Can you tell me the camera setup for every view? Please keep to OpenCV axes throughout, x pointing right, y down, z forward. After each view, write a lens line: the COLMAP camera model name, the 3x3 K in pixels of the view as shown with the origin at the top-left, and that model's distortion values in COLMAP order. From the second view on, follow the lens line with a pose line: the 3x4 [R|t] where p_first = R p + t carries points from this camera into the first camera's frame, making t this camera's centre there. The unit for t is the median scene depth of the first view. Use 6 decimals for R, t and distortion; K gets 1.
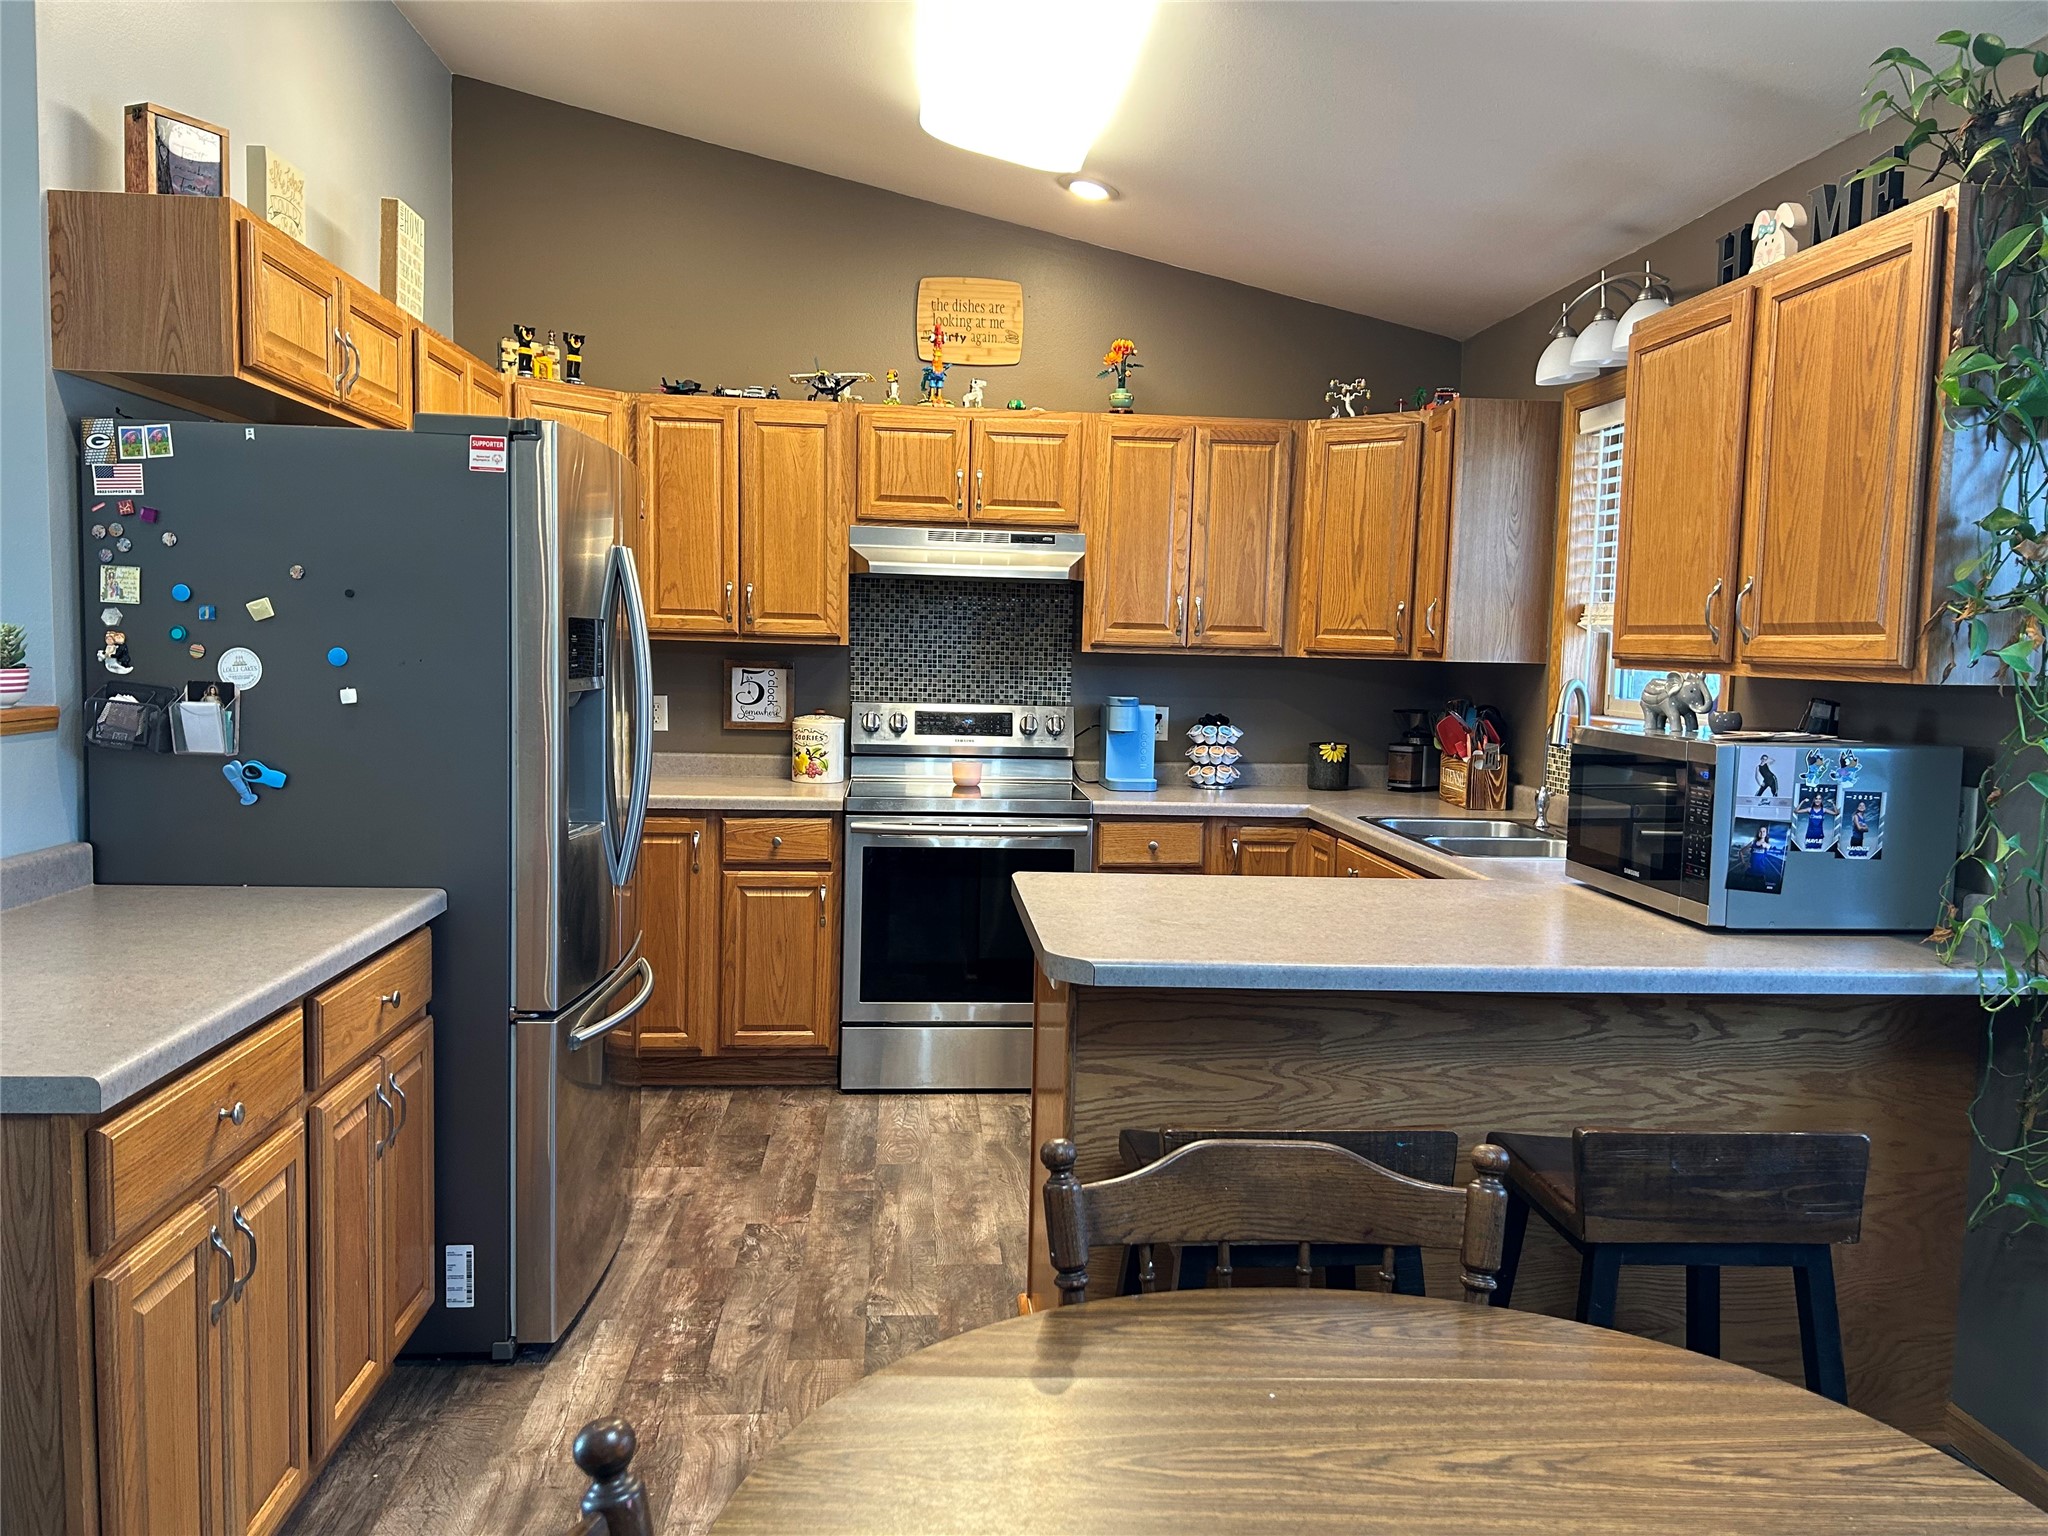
lens RADIAL K [[1543.1, 0, 1024.0], [0, 1543.1, 768.0], [0, 0, 1]] dist [0.125971, -0.225097]
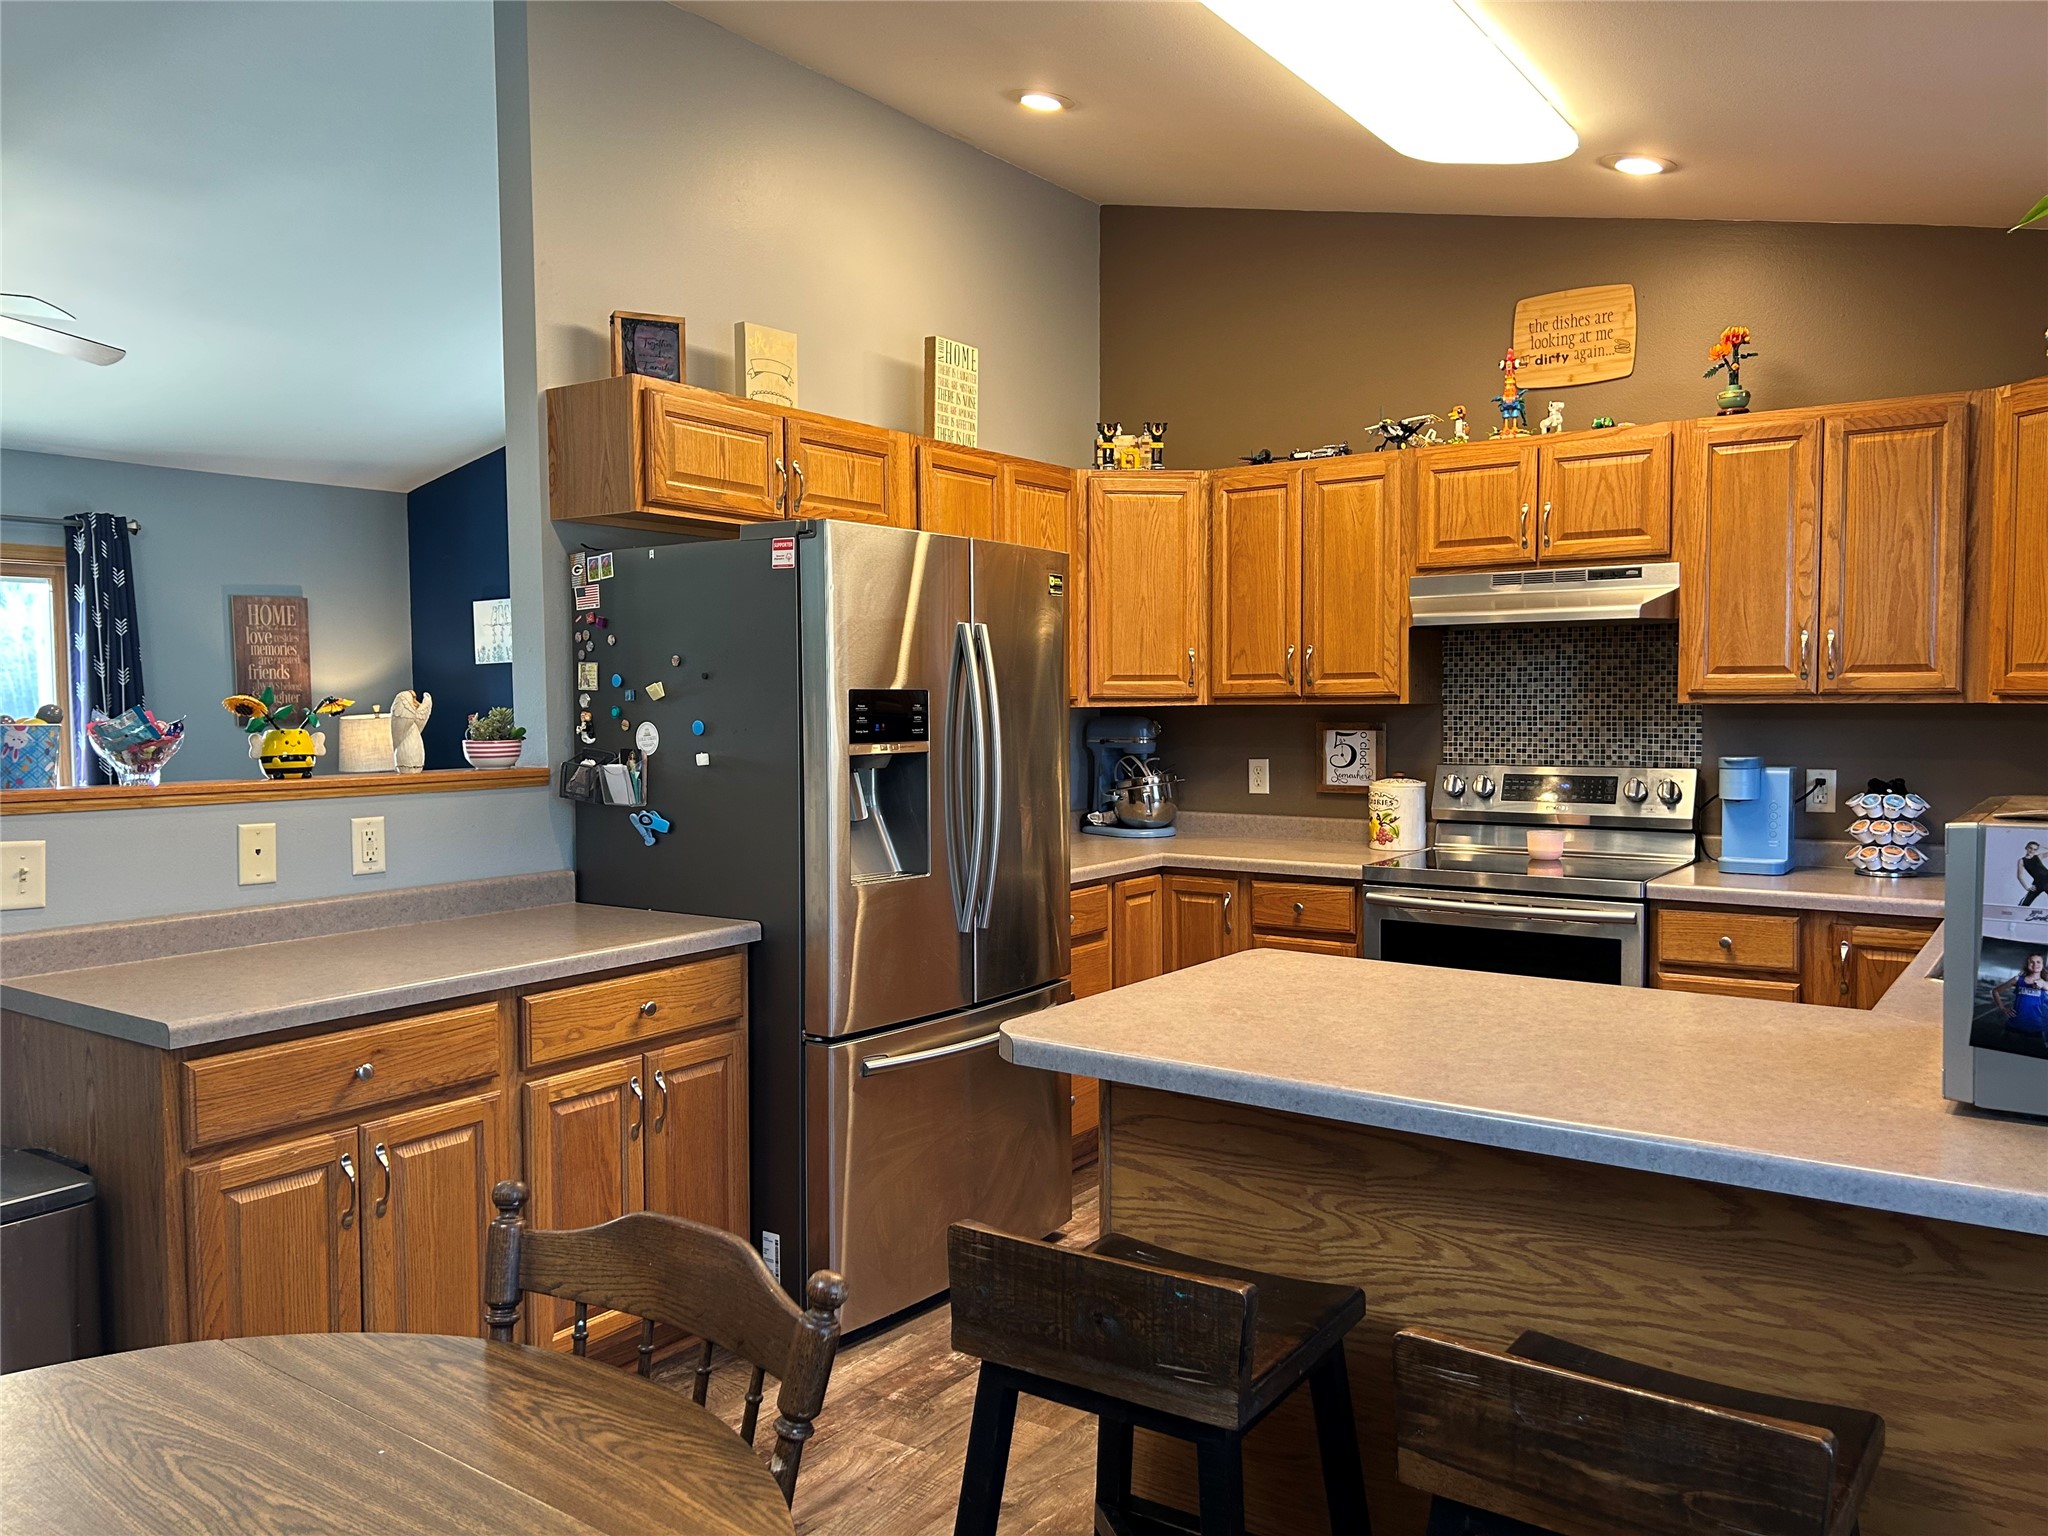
lens RADIAL K [[1543.0, 0, 1035.9], [0, 1543.0, 765.6], [0, 0, 1]] dist [0.069720, -0.080235]
pose [[0.767038, -0.001552, -0.641600, 0.394129], [-0.026711, 0.999053, -0.034351, -0.004608], [0.641046, 0.043487, 0.766270, 0.170870]]
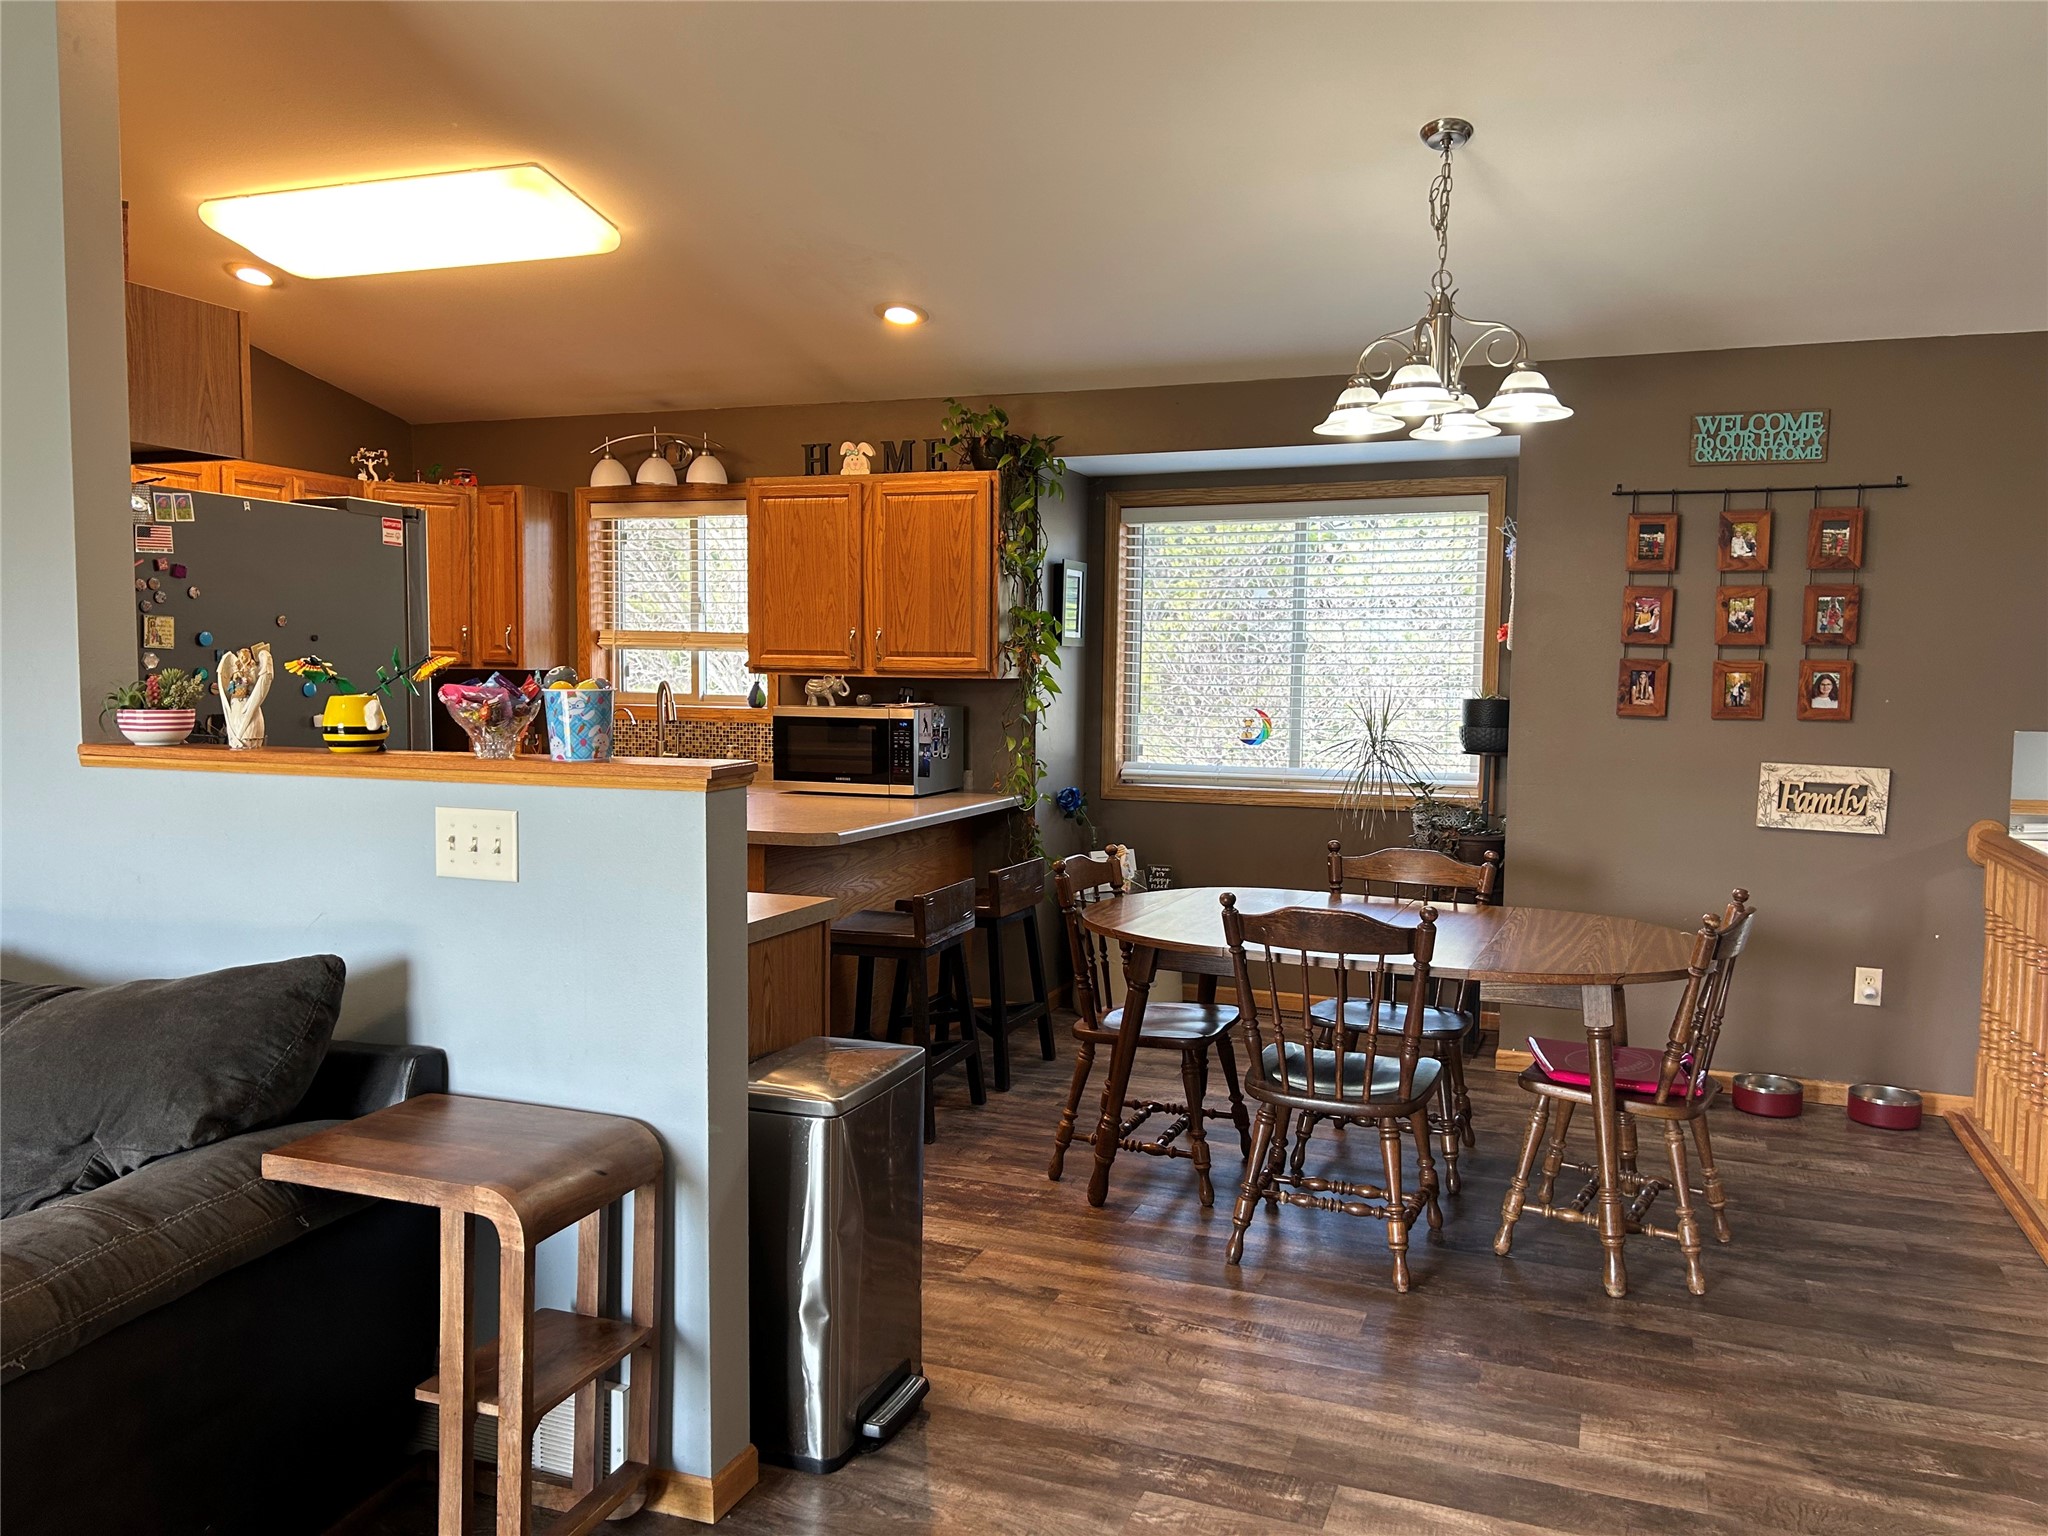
lens RADIAL K [[1543.0, 0, 1035.9], [0, 1543.0, 765.6], [0, 0, 1]] dist [0.069720, -0.080235]
pose [[0.432357, -0.077480, 0.898367, -0.939834], [0.071715, 0.996100, 0.051395, -0.023657], [-0.898846, 0.042206, 0.436228, -0.040738]]
